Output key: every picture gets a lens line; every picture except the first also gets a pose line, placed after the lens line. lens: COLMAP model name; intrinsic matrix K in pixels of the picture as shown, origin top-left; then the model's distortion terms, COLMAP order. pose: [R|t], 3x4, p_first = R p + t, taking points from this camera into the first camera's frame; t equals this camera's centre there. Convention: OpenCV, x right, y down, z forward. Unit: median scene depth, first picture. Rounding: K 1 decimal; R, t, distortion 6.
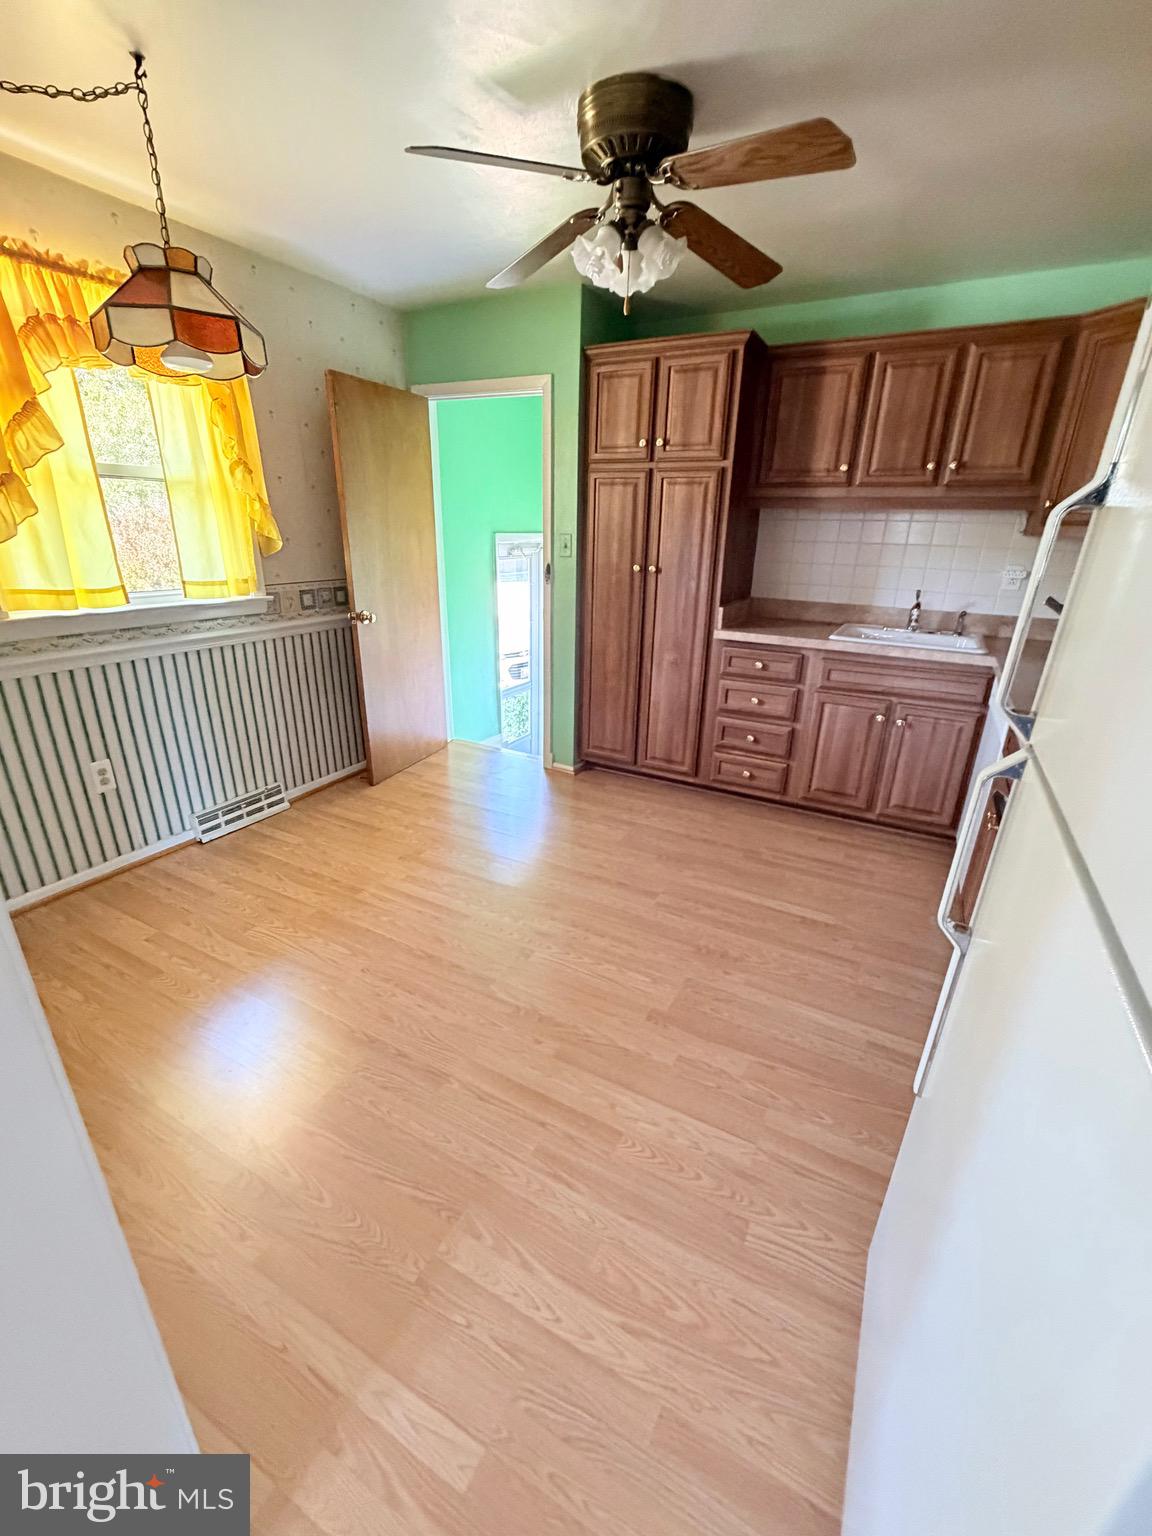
lens RADIAL K [[636.3, 0, 595.2], [0, 636.3, 771.8], [0, 0, 1]] dist [-0.000259, 0.000062]
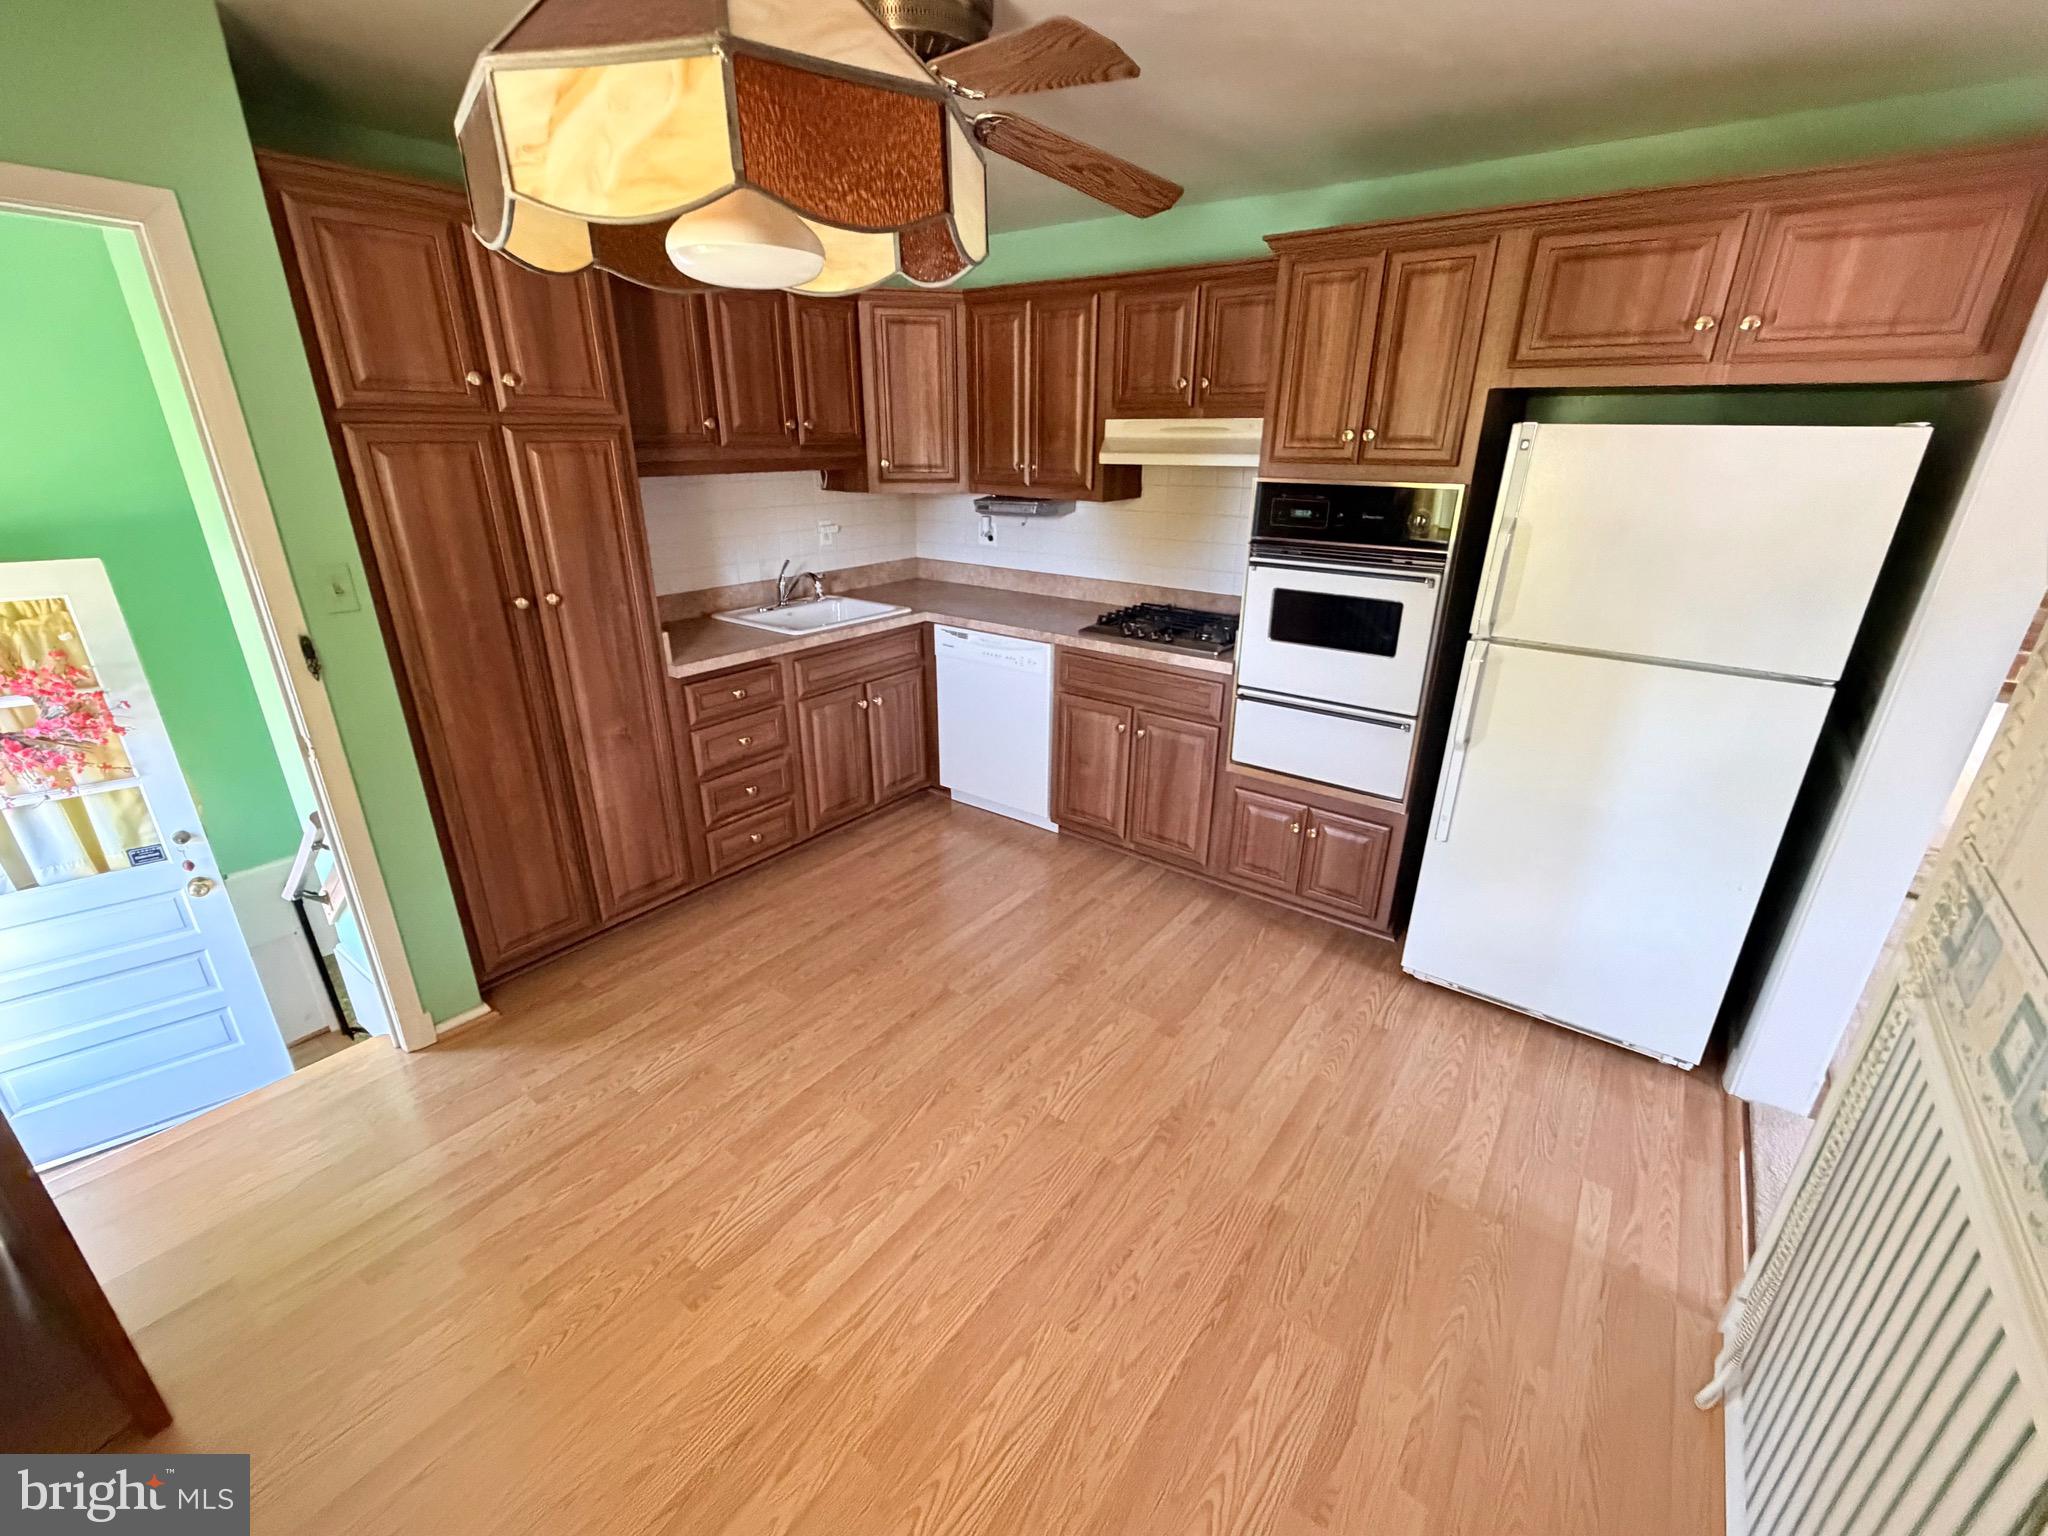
lens RADIAL K [[829.2, 0, 1024.0], [0, 829.2, 768.0], [0, 0, 1]] dist [0.002253, 0.000156]
pose [[0.178745, -0.385845, 0.905082, -0.611925], [0.350984, 0.884380, 0.307704, -0.286786], [-0.919163, 0.262669, 0.293504, 0.470366]]
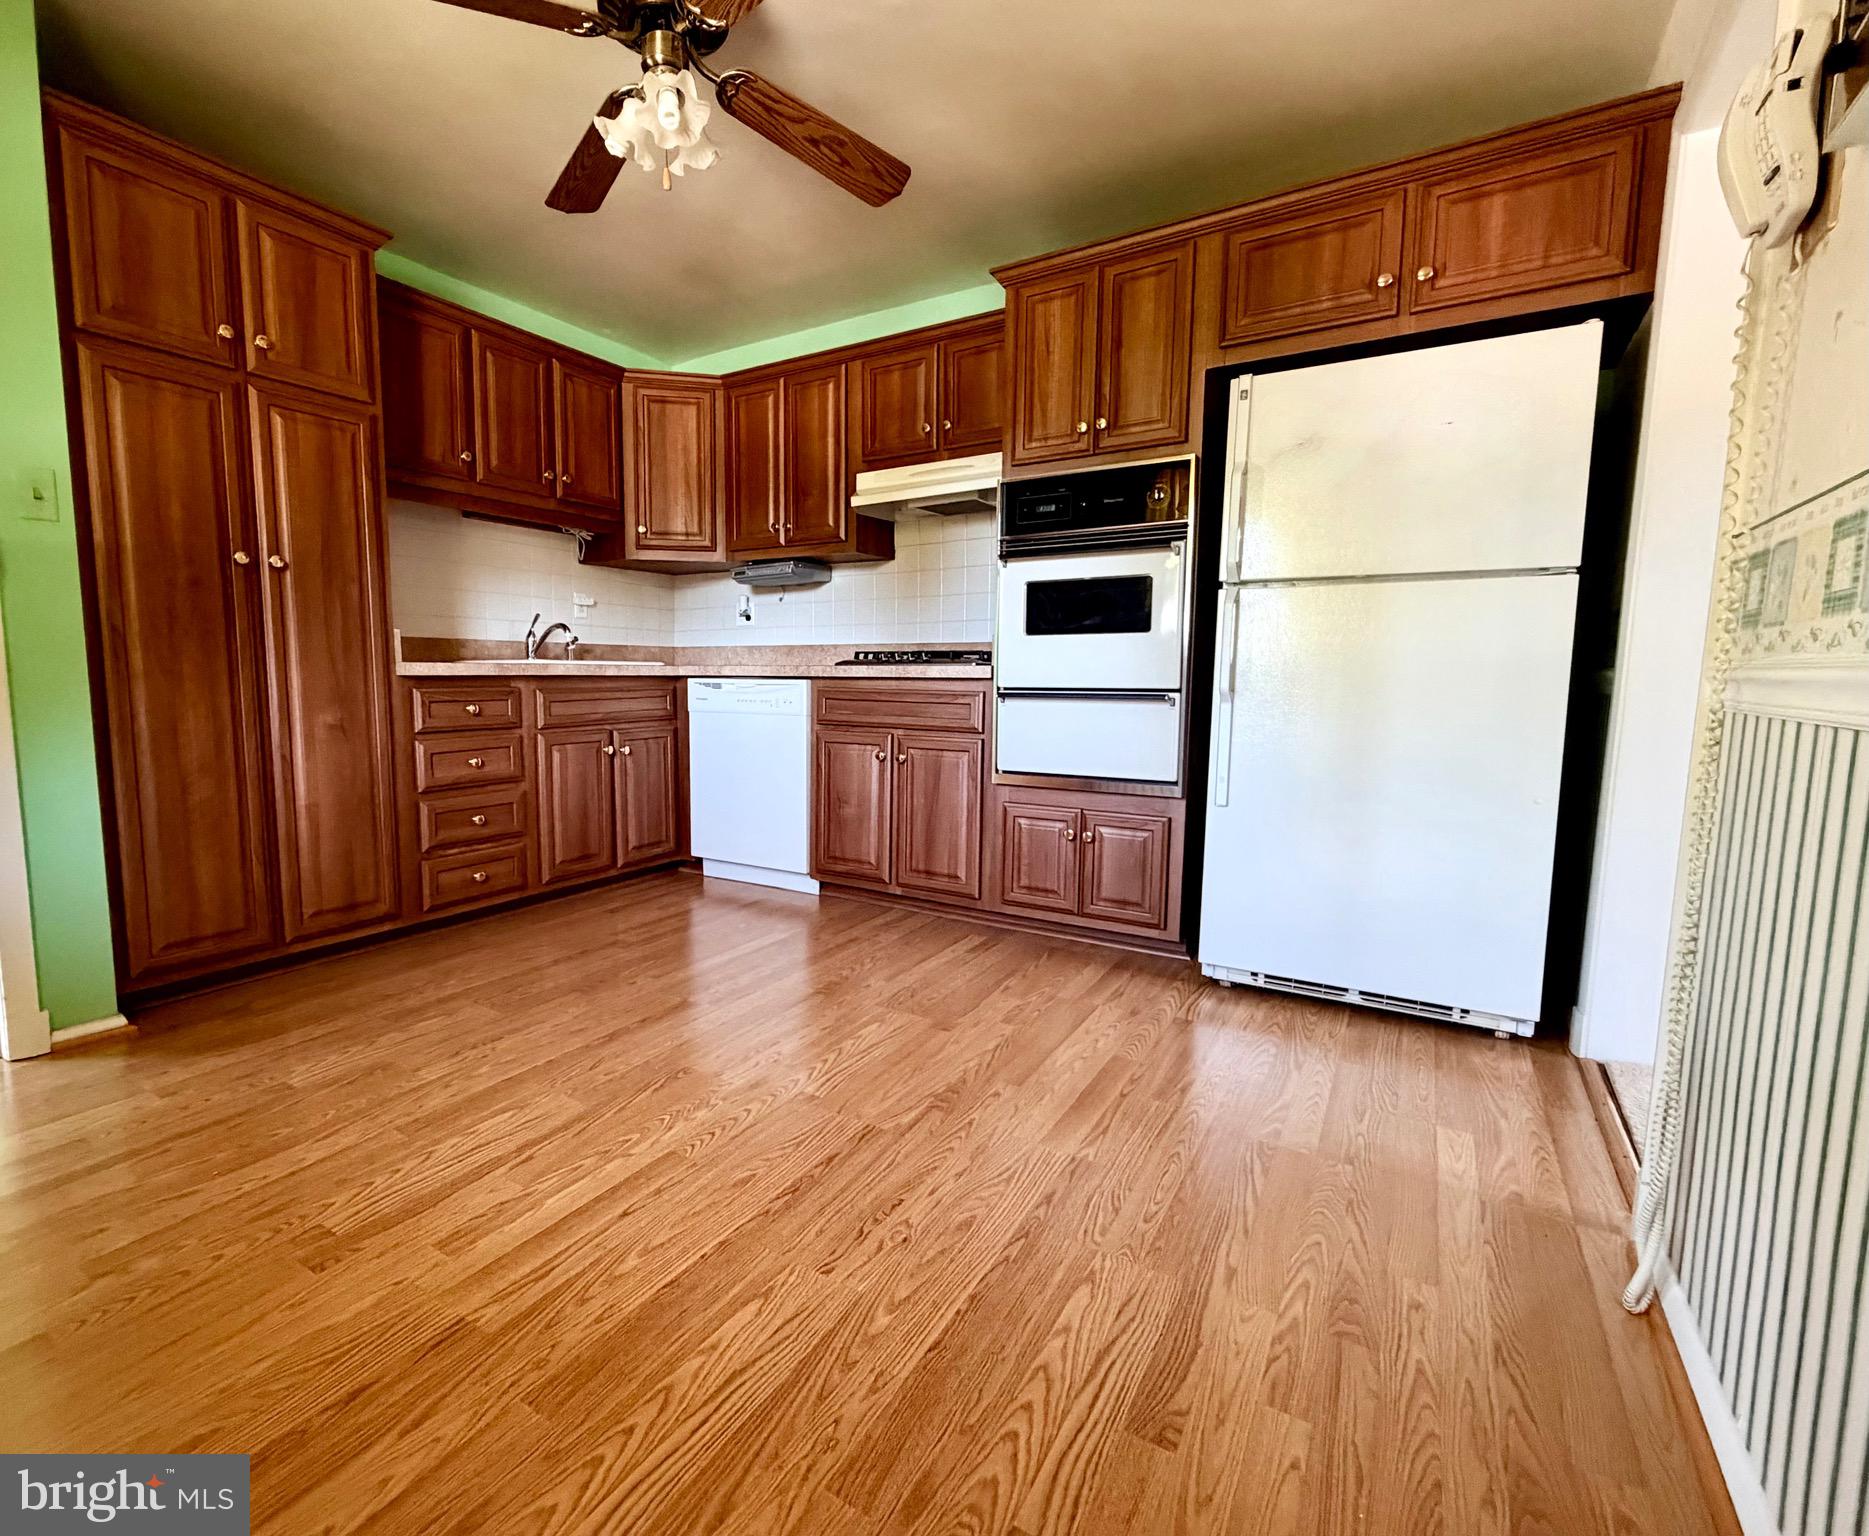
lens RADIAL K [[854.8, 0, 837.6], [0, 854.8, 768.6], [0, 0, 1]] dist [0.001806, -0.000285]
pose [[0.127056, -0.140765, 0.981856, -0.639172], [0.354966, 0.930775, 0.087508, -0.052179], [-0.926205, 0.337407, 0.168227, 0.535261]]
